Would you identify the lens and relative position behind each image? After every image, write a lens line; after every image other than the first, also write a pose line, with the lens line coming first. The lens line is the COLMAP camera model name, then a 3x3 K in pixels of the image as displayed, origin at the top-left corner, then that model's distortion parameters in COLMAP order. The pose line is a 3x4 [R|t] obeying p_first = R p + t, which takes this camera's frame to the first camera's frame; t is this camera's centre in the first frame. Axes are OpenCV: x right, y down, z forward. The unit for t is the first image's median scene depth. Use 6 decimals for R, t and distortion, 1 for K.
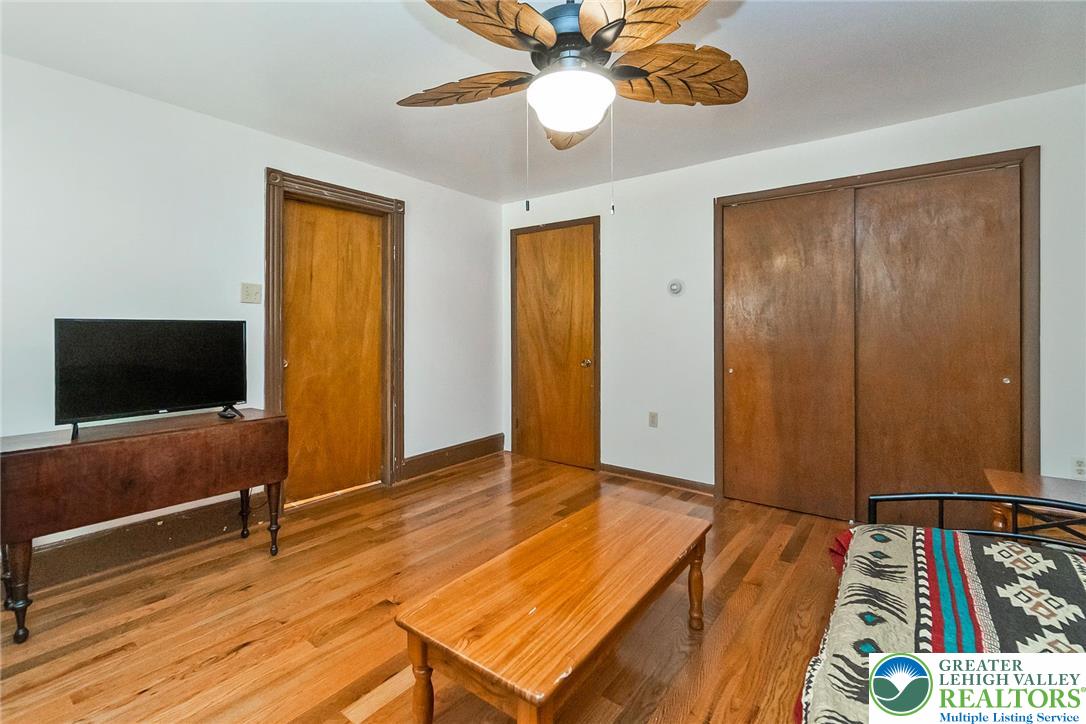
lens RADIAL K [[483.5, 0, 544.5], [0, 483.5, 332.0], [0, 0, 1]] dist [-0.001377, -0.000661]
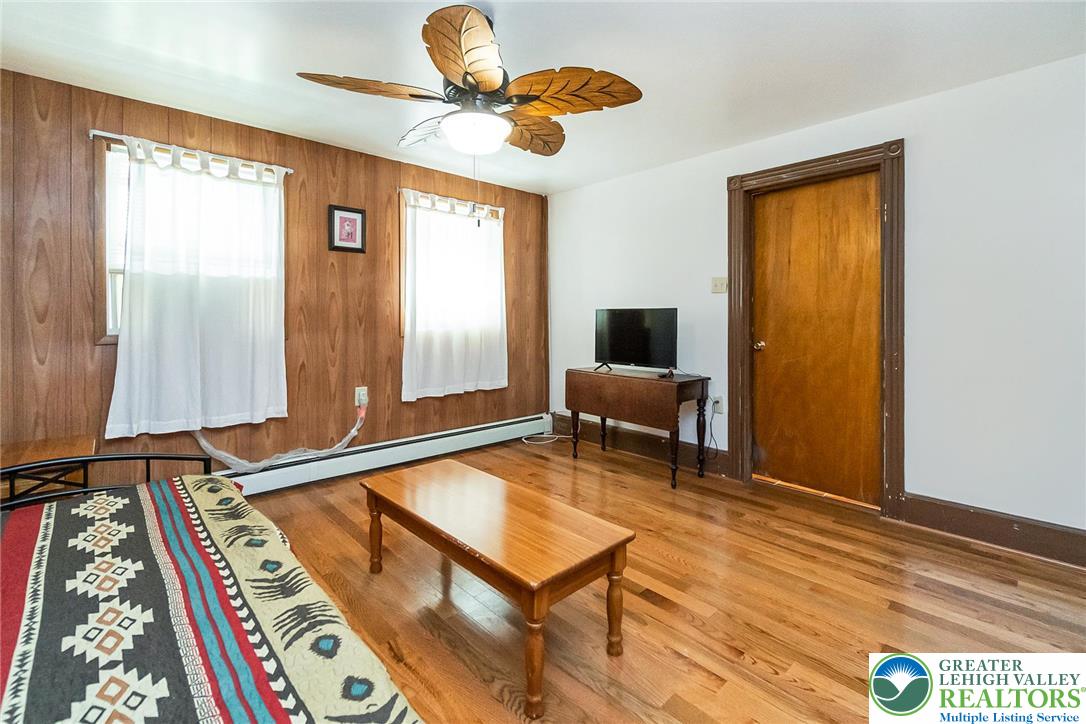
lens RADIAL K [[483.5, 0, 537.6], [0, 483.5, 313.3], [0, 0, 1]] dist [-0.001377, -0.000661]
pose [[-0.174839, -0.003074, -0.984592, 0.653324], [-0.004902, 0.999985, -0.002252, -0.002442], [0.984585, 0.004432, -0.174852, 0.726053]]
